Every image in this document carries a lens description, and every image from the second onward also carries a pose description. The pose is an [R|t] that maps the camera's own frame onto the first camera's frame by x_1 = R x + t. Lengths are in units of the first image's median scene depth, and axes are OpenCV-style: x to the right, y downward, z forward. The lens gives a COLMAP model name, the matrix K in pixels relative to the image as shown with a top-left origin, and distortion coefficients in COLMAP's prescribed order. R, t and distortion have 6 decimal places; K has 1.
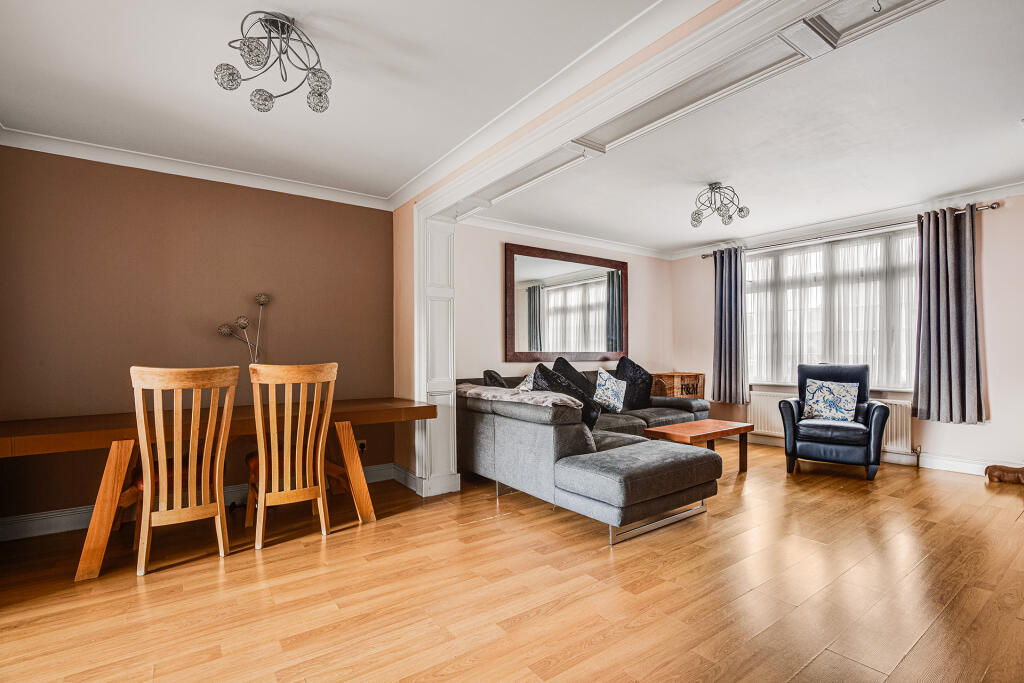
lens RADIAL K [[480.9, 0, 519.7], [0, 480.9, 350.1], [0, 0, 1]] dist [-0.030770, 0.000812]
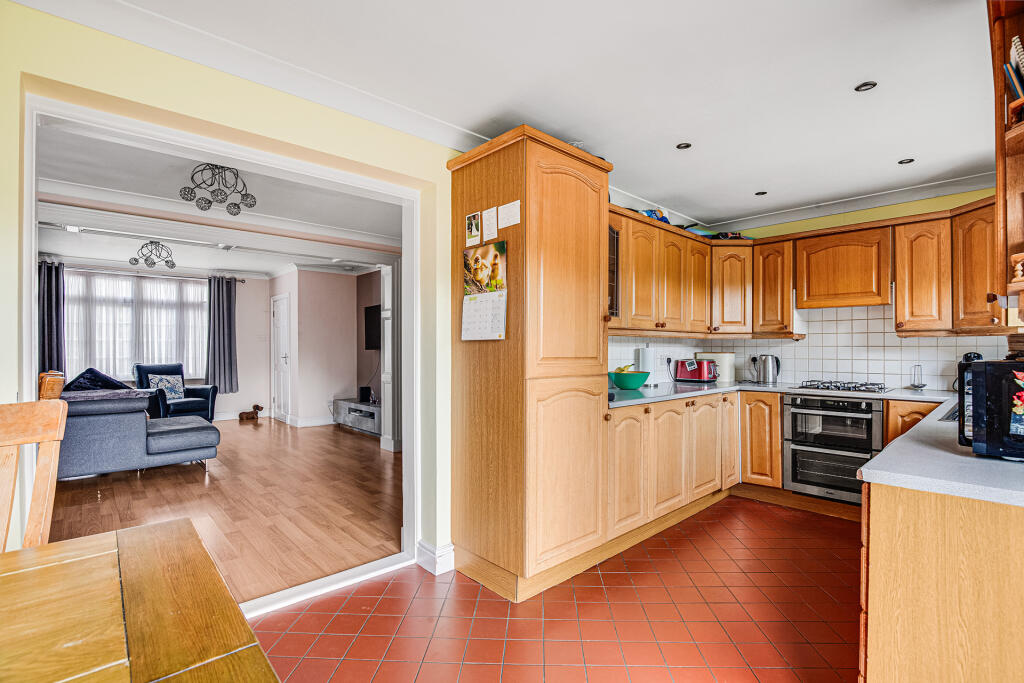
lens RADIAL K [[480.9, 0, 519.7], [0, 480.9, 350.1], [0, 0, 1]] dist [-0.030770, 0.000812]
pose [[-0.121141, 0.000689, 0.992635, -0.944257], [0.001010, 0.999999, -0.000571, -0.011177], [-0.992635, 0.000933, -0.121141, 0.060424]]
